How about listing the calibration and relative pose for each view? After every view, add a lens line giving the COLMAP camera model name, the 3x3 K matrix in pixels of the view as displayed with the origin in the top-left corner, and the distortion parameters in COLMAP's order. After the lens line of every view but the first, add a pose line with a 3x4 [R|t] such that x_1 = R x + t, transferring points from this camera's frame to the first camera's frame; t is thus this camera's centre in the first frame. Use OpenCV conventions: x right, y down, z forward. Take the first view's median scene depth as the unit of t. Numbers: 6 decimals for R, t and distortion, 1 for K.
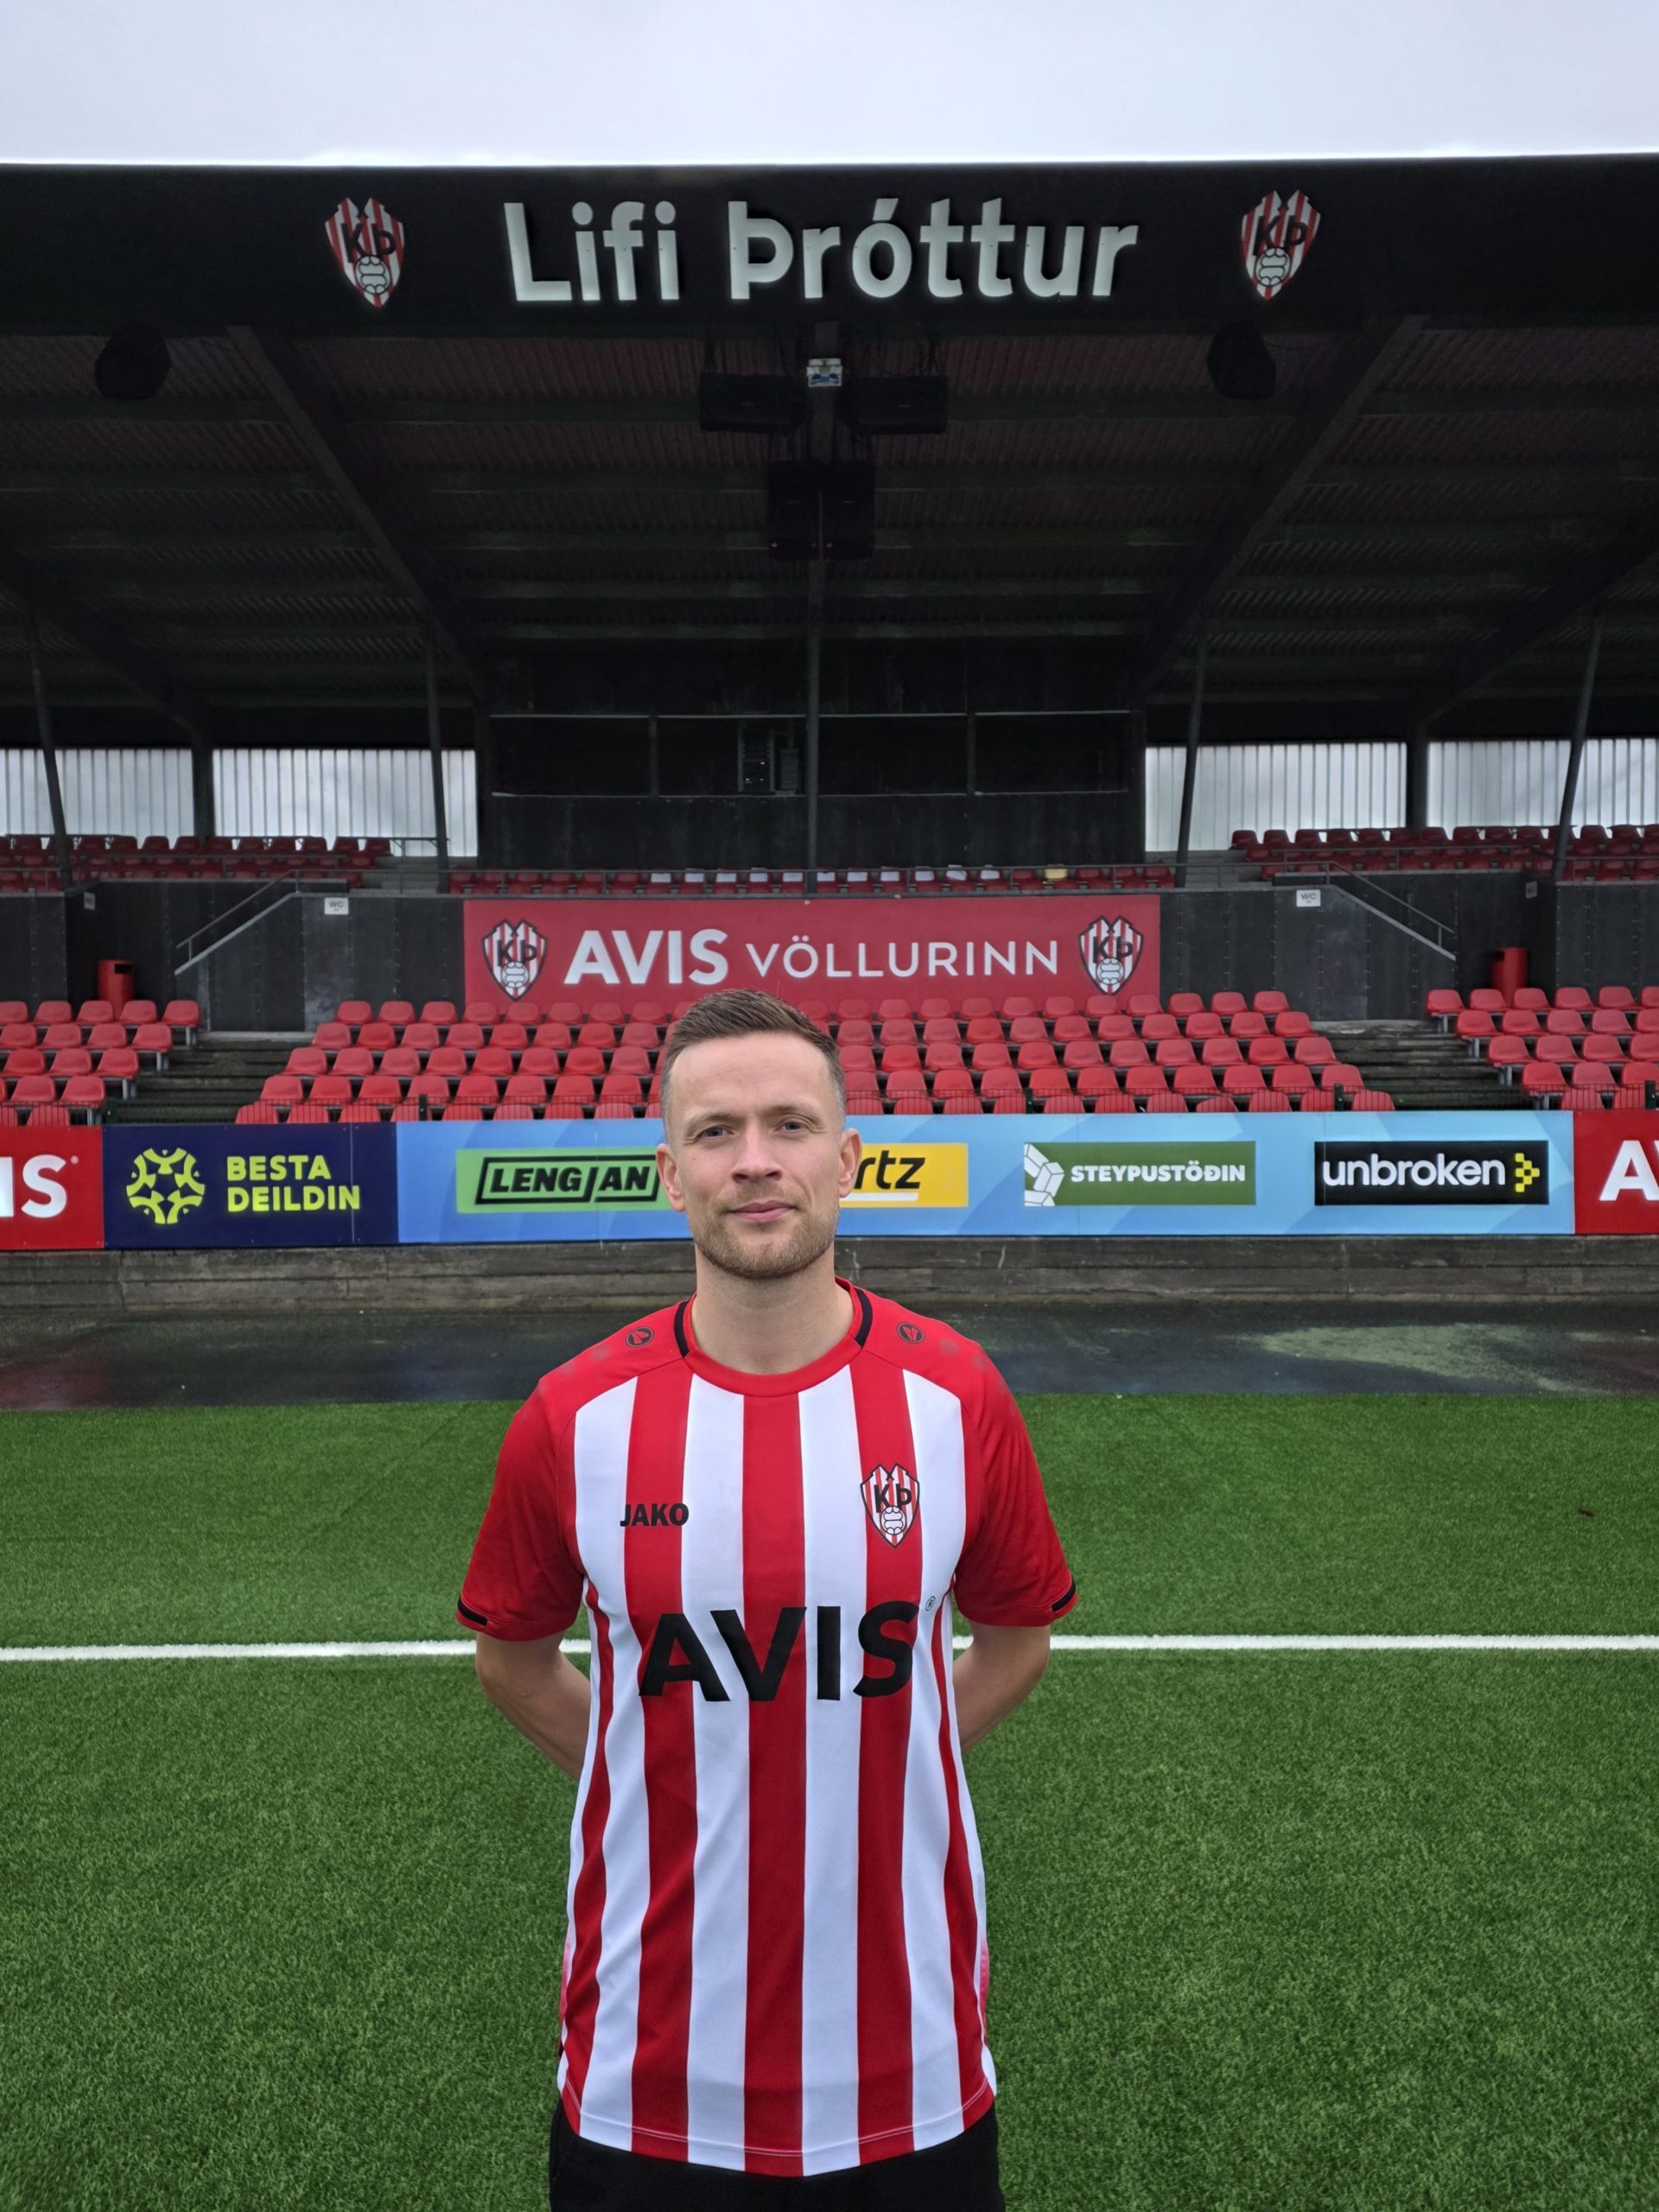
lens RADIAL K [[1494.3, 0, 827.2], [0, 1494.3, 1102.0], [0, 0, 1]] dist [0.041977, 0.003048]
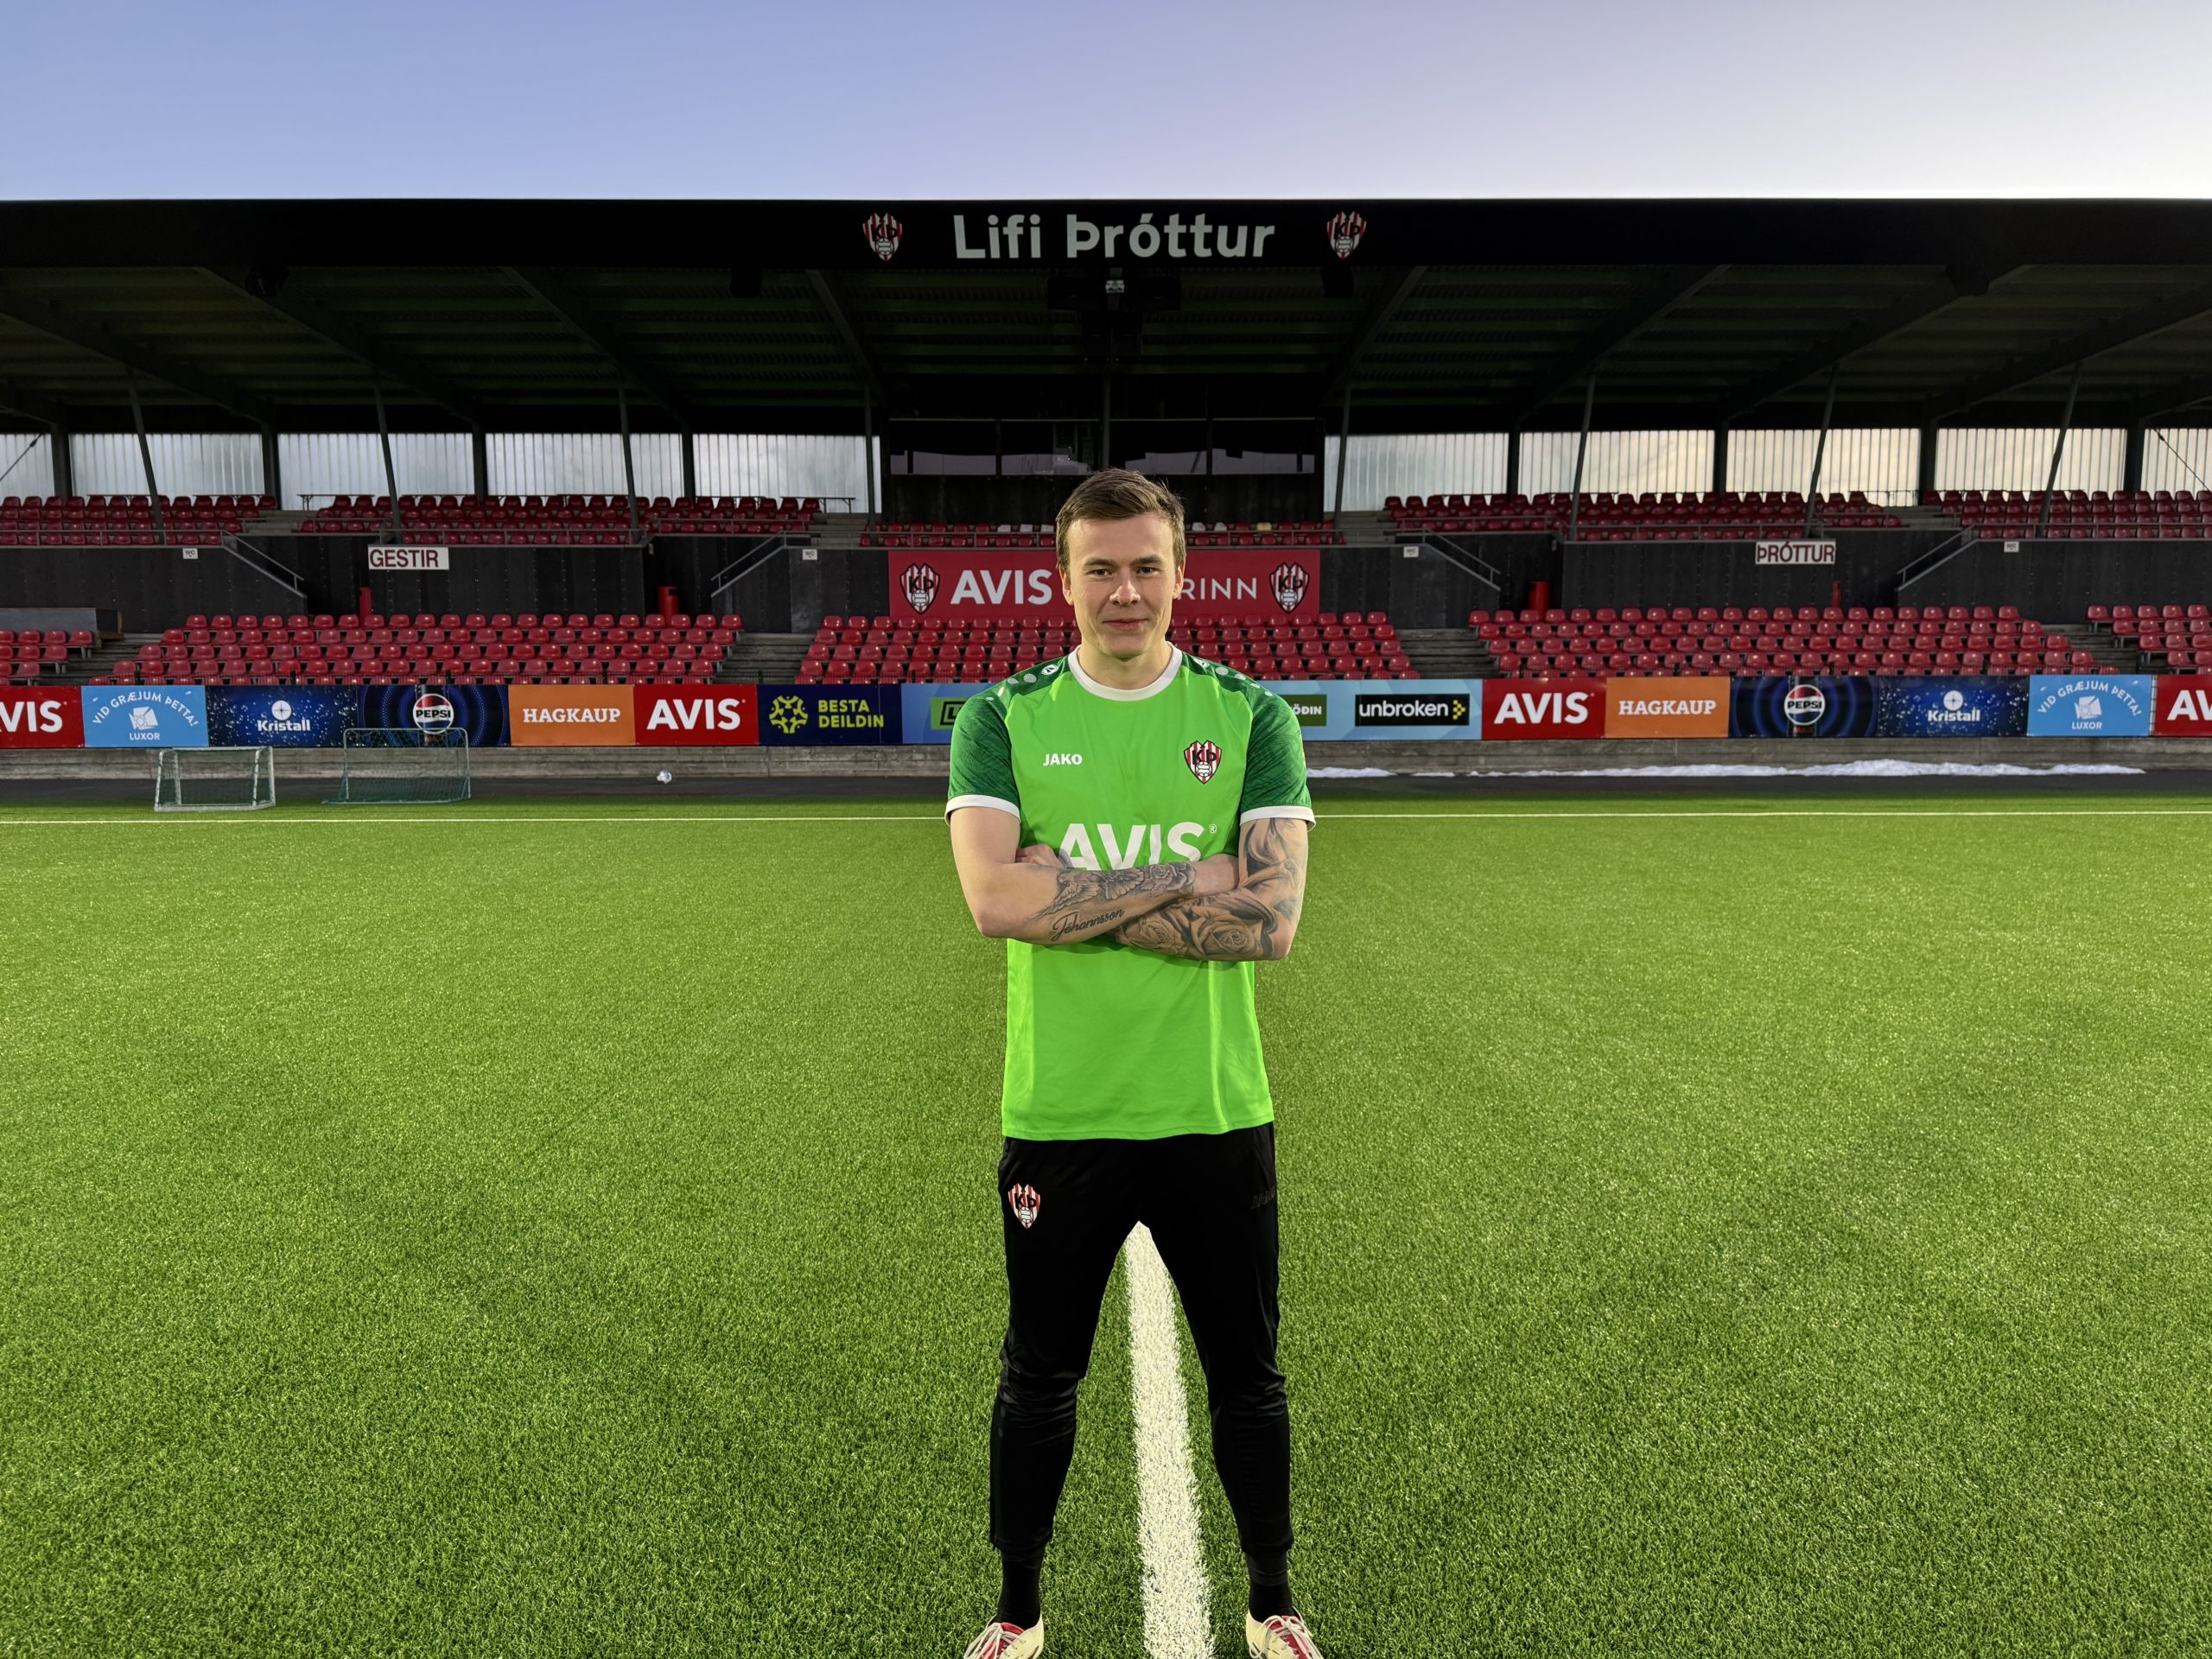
lens RADIAL K [[1530.9, 0, 1104.1], [0, 1530.9, 842.7], [0, 0, 1]] dist [0.069340, -0.001264]
pose [[0.999992, 0.003545, -0.002097, -0.009821], [-0.003321, 0.995132, 0.098495, 0.022246], [0.002435, -0.098487, 0.995135, -1.054811]]
